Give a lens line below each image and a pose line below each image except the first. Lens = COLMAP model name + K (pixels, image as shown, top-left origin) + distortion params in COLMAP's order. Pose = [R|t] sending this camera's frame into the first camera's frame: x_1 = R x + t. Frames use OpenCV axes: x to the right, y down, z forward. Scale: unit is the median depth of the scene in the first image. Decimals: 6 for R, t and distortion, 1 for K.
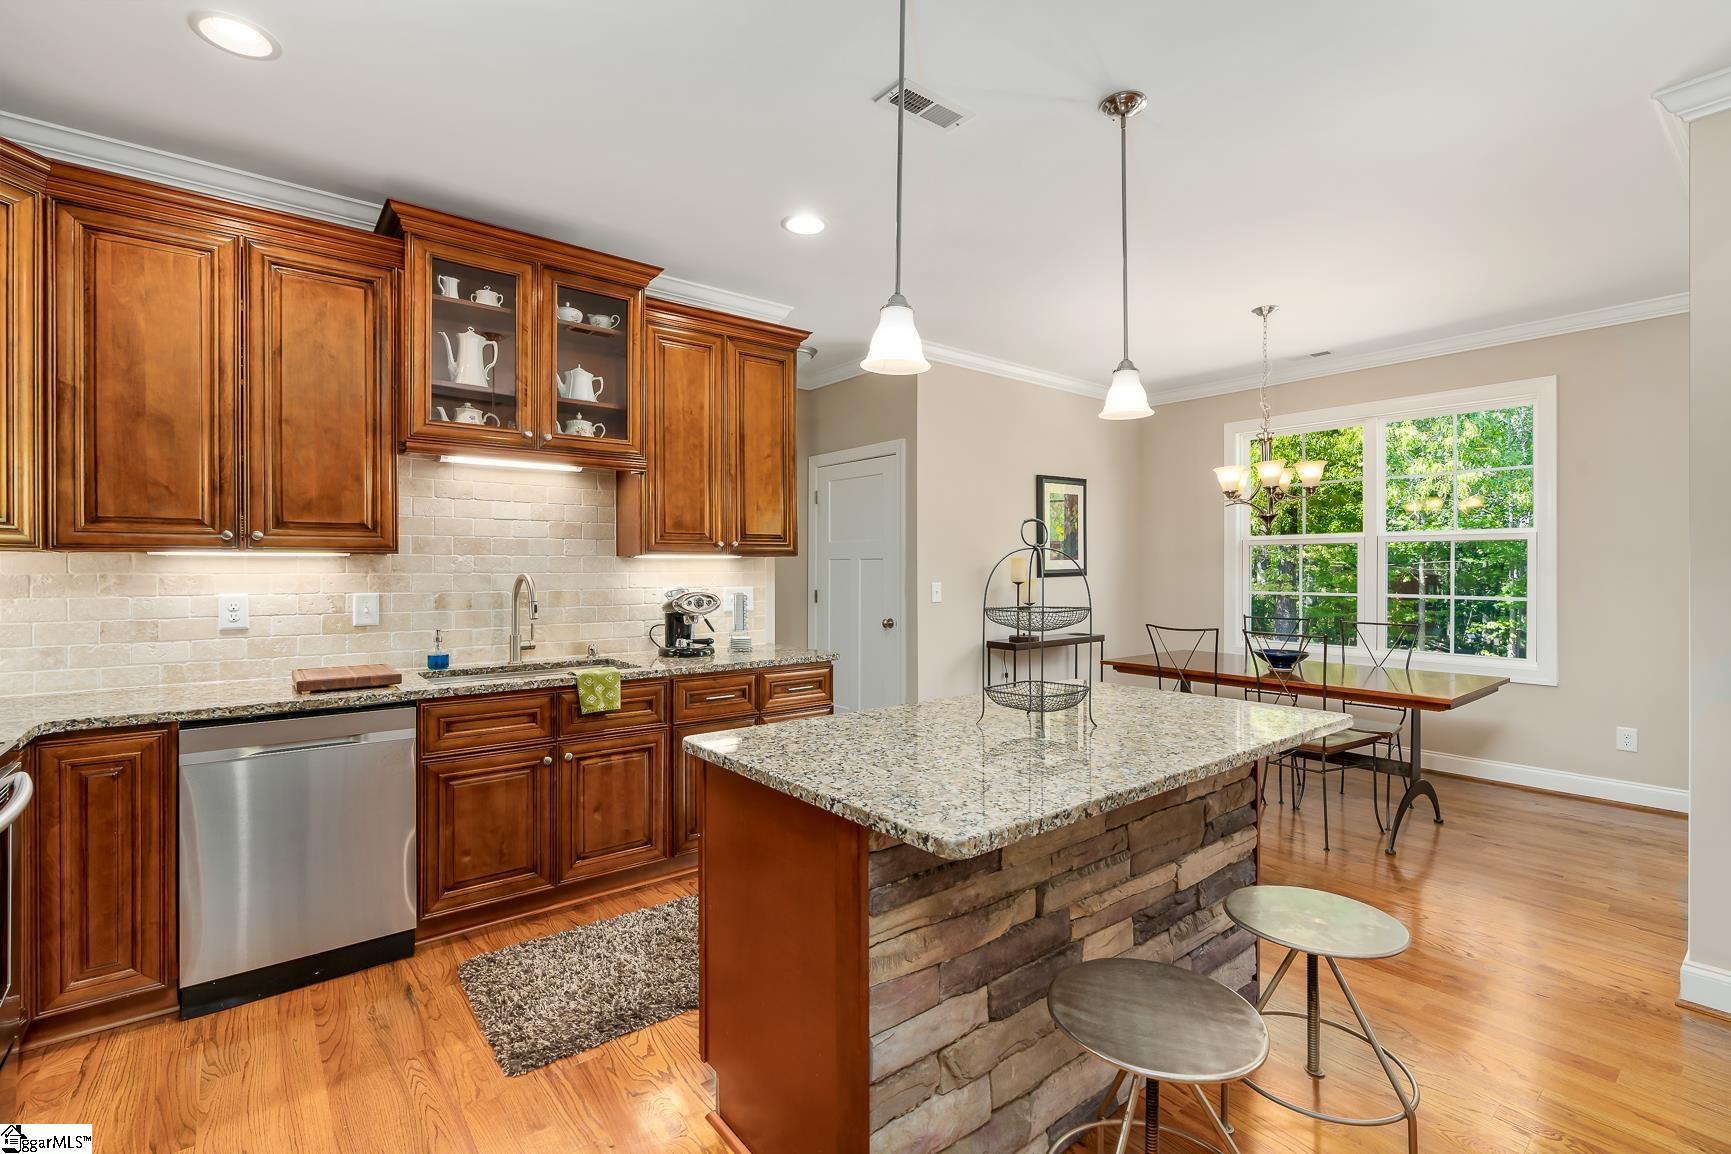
lens RADIAL K [[780.8, 0, 868.0], [0, 780.8, 562.8], [0, 0, 1]] dist [-0.003350, 0.002222]
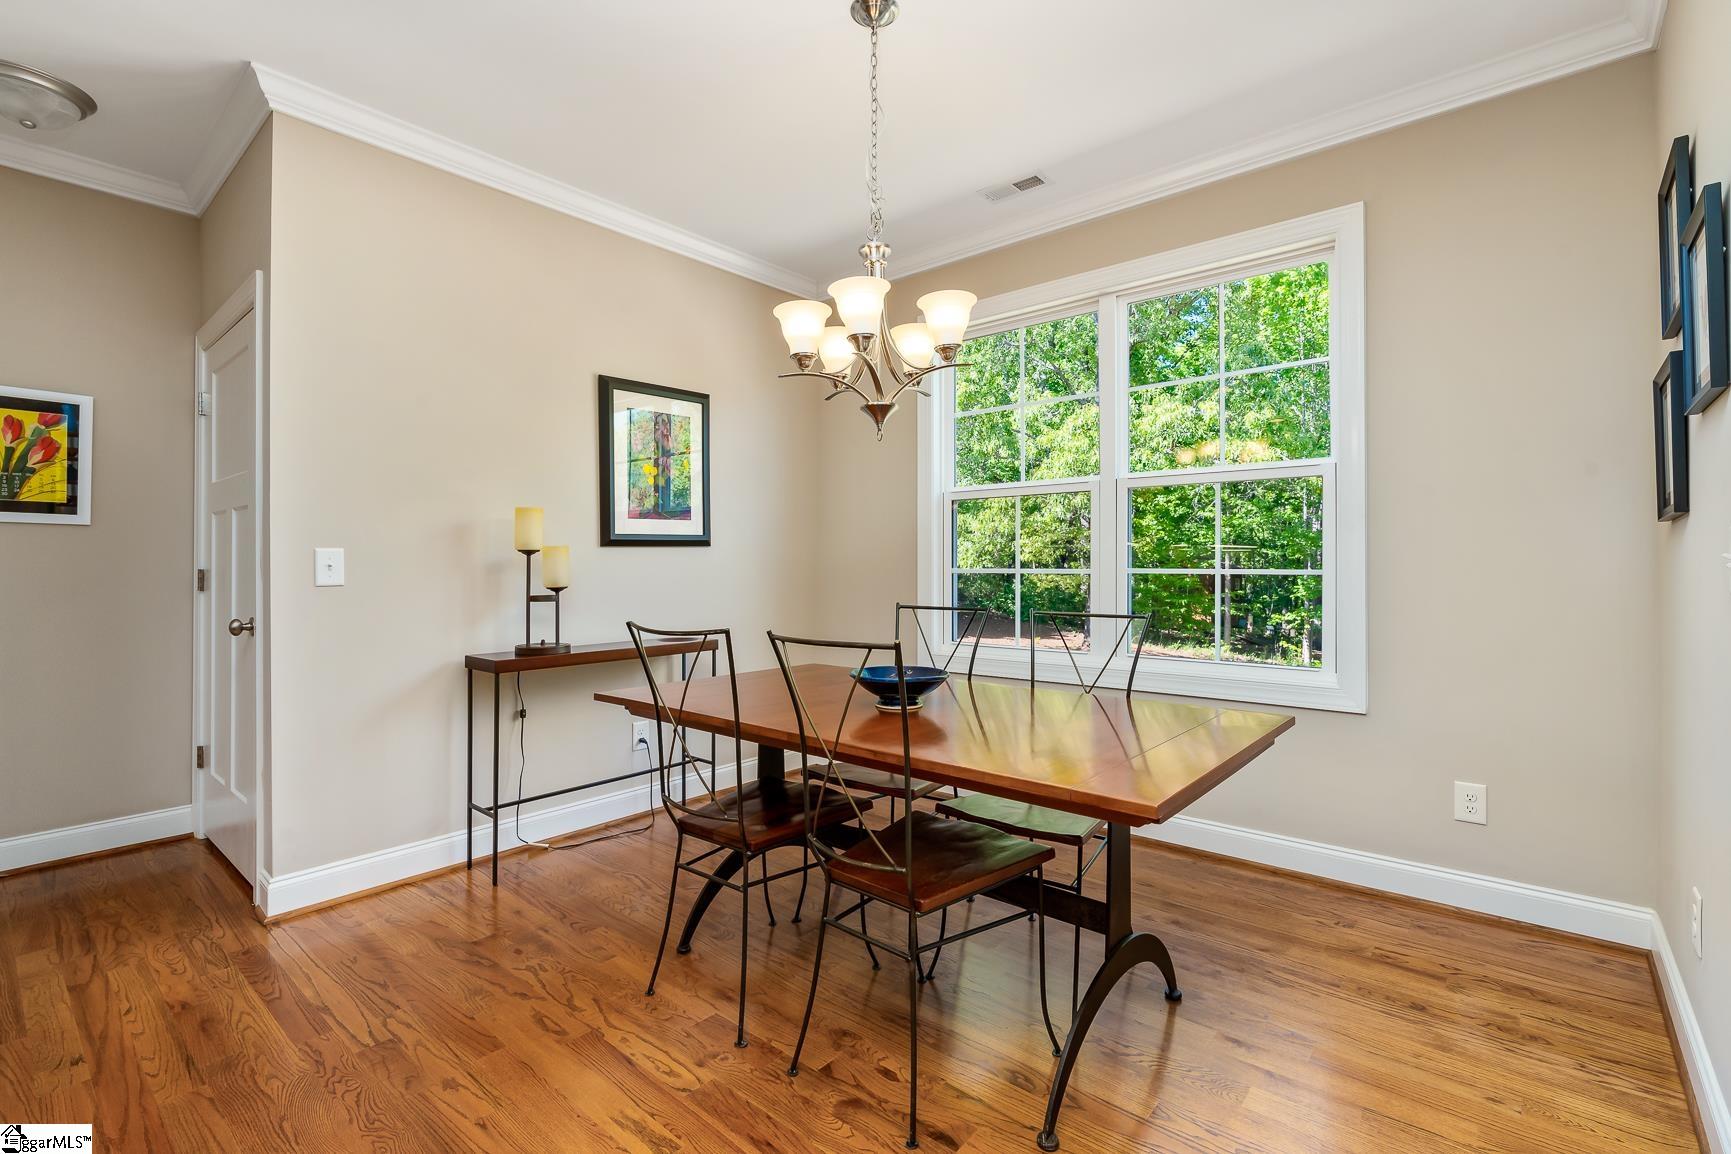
lens RADIAL K [[780.8, 0, 865.8], [0, 780.8, 563.5], [0, 0, 1]] dist [-0.003350, 0.002222]
pose [[0.984770, -0.002346, 0.173846, 0.487267], [0.001978, 0.999995, 0.002287, 0.047830], [-0.173851, -0.001908, 0.984770, 0.581359]]
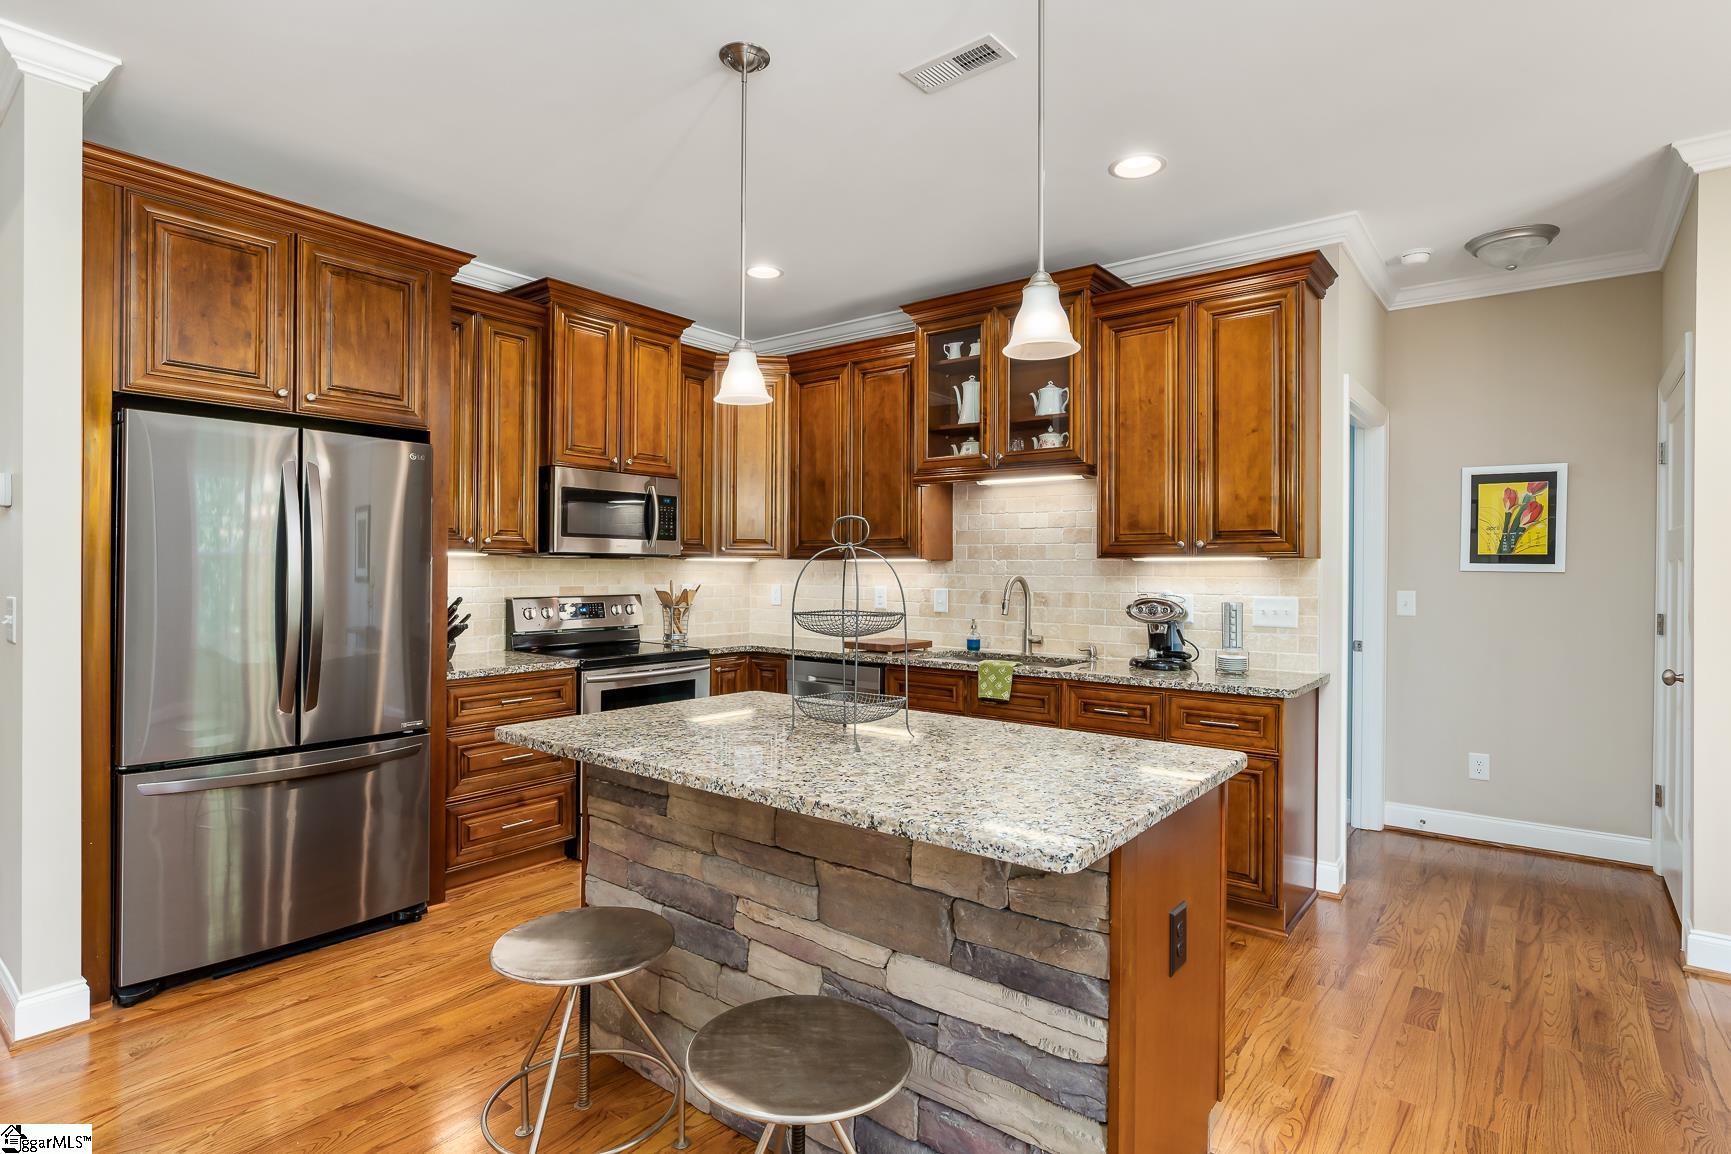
lens RADIAL K [[888.9, 0, 860.3], [0, 888.9, 566.4], [0, 0, 1]] dist [-0.001972, -0.001099]
pose [[0.219151, -0.001008, -0.975690, 0.707673], [-0.002572, 0.999995, -0.001610, 0.002942], [0.975687, 0.002862, 0.219148, 0.442039]]
